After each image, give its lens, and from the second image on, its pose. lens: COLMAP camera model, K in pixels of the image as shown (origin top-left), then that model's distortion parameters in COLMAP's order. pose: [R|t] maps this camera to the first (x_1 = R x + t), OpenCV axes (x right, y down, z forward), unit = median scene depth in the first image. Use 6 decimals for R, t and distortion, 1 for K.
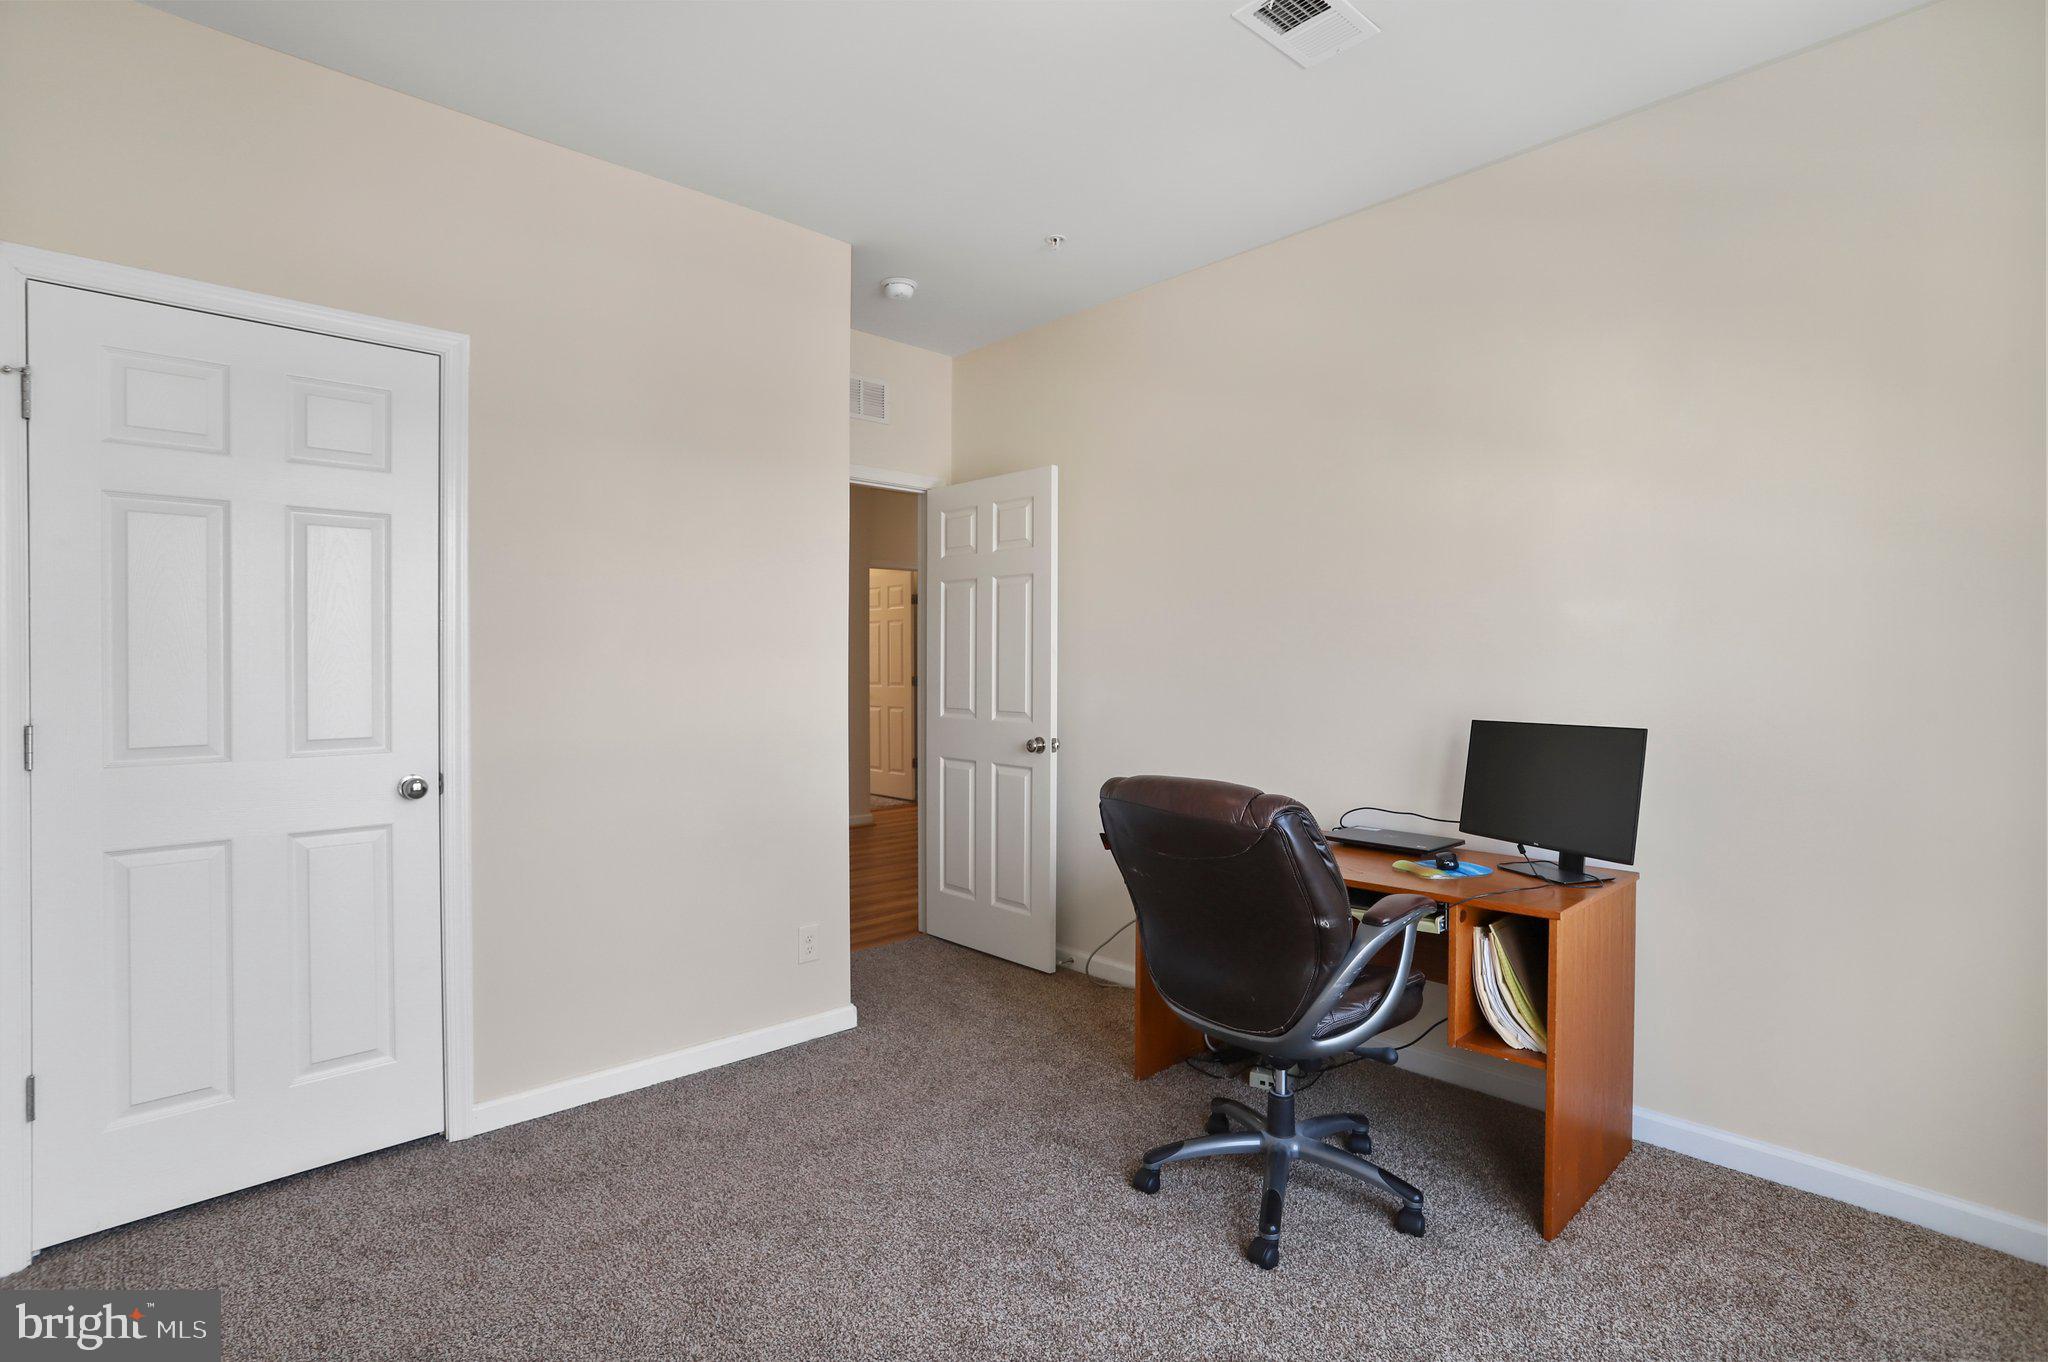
lens RADIAL K [[1001.8, 0, 1032.4], [0, 1001.8, 661.8], [0, 0, 1]] dist [-0.061673, 0.022117]
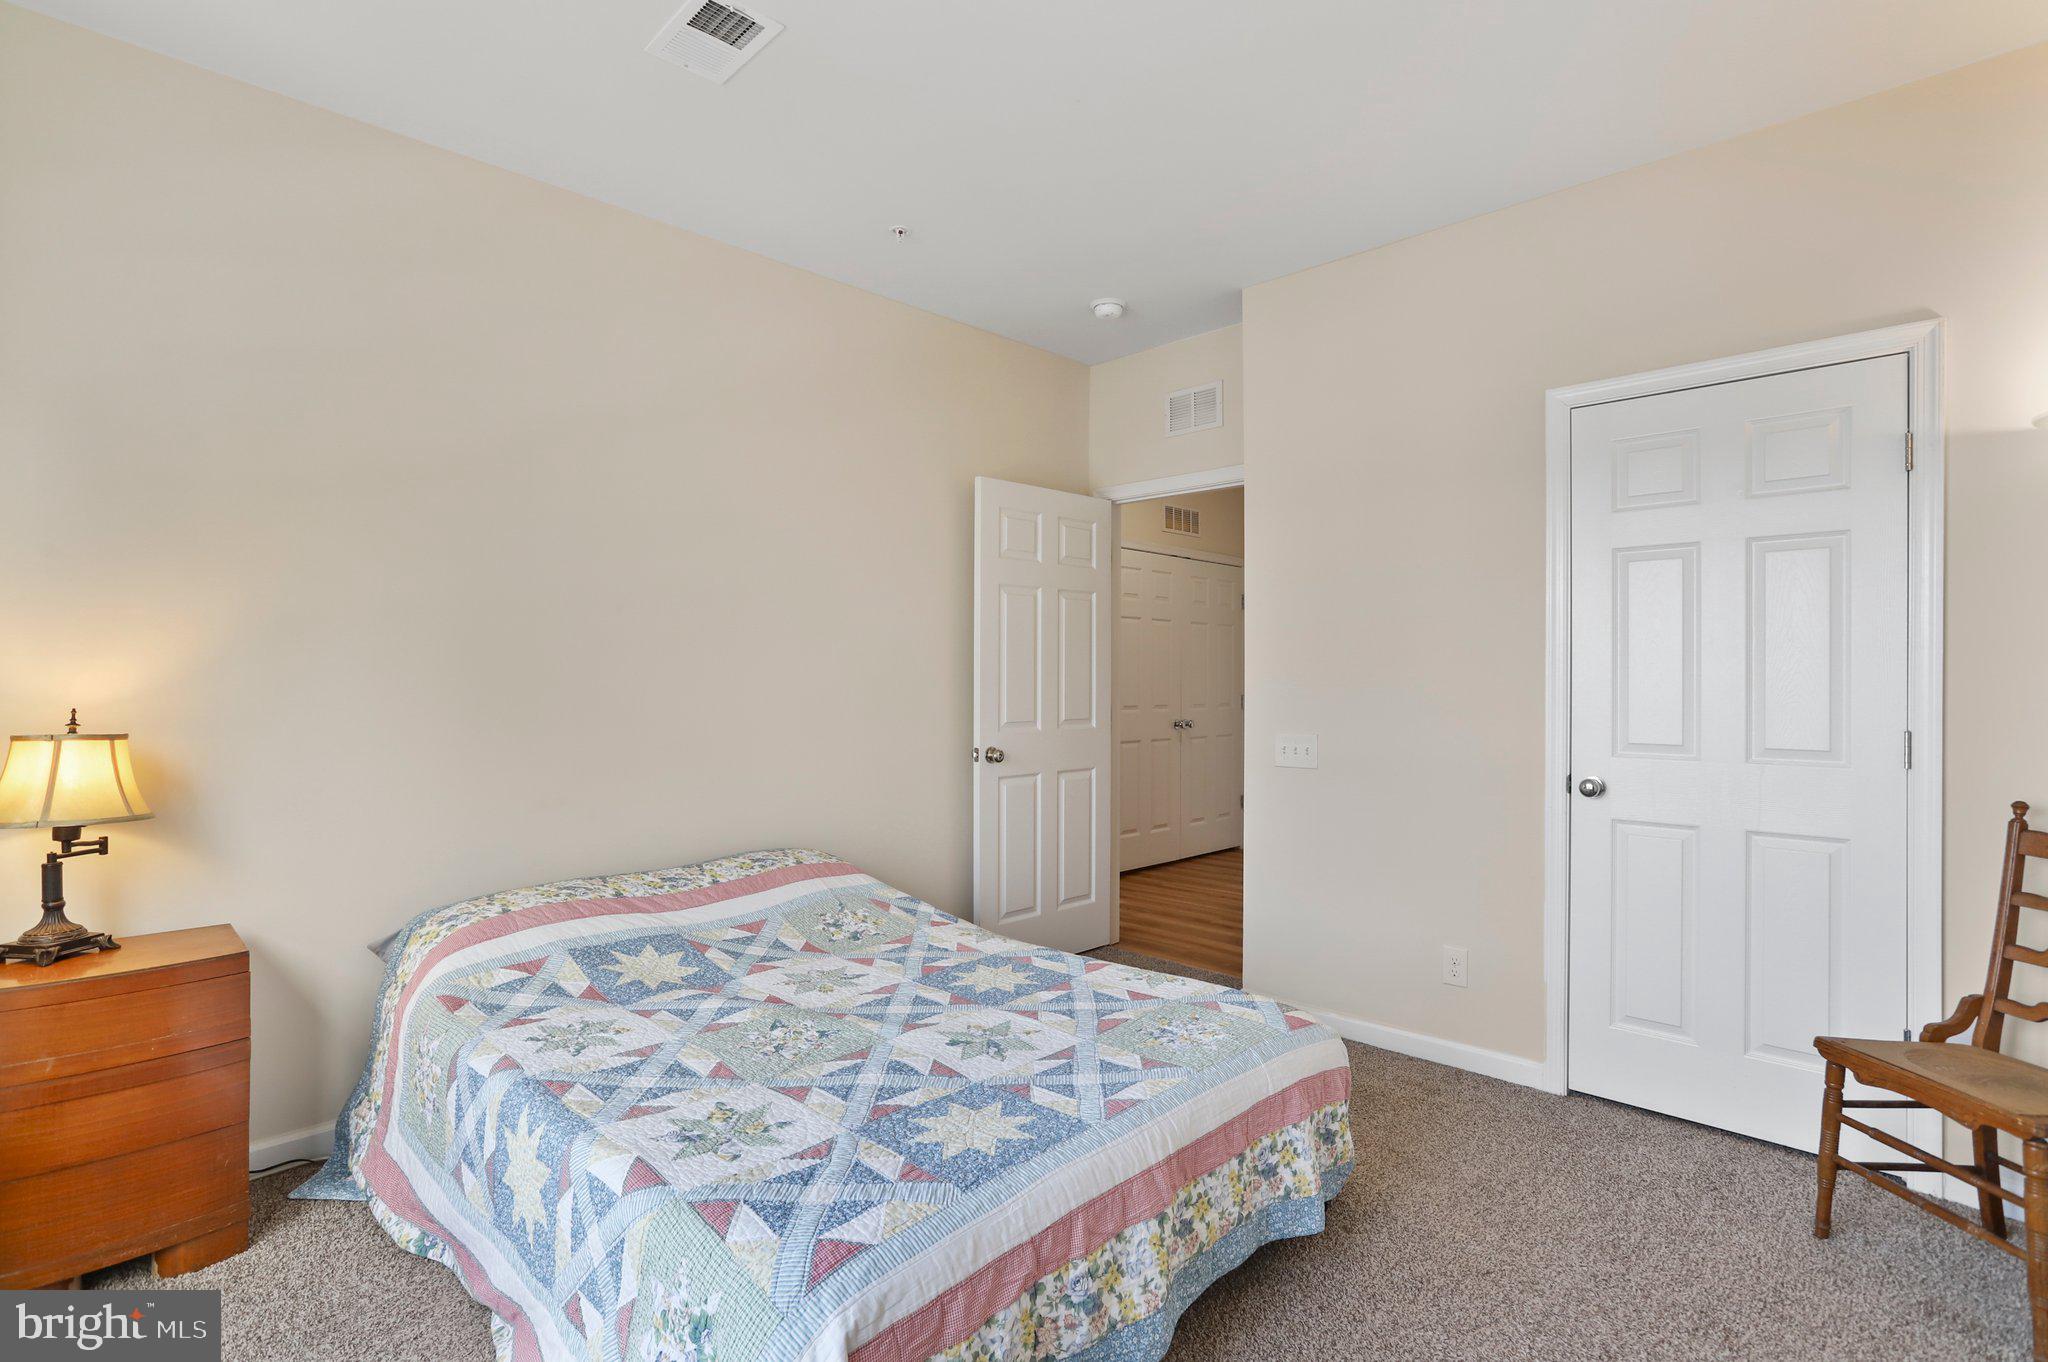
lens RADIAL K [[1001.8, 0, 1032.4], [0, 1001.8, 661.8], [0, 0, 1]] dist [-0.061673, 0.022117]
pose [[0.013096, -0.003897, -0.999907, 0.355156], [-0.011709, 0.999923, -0.004050, -0.001002], [0.999846, 0.011760, 0.013050, 0.169489]]
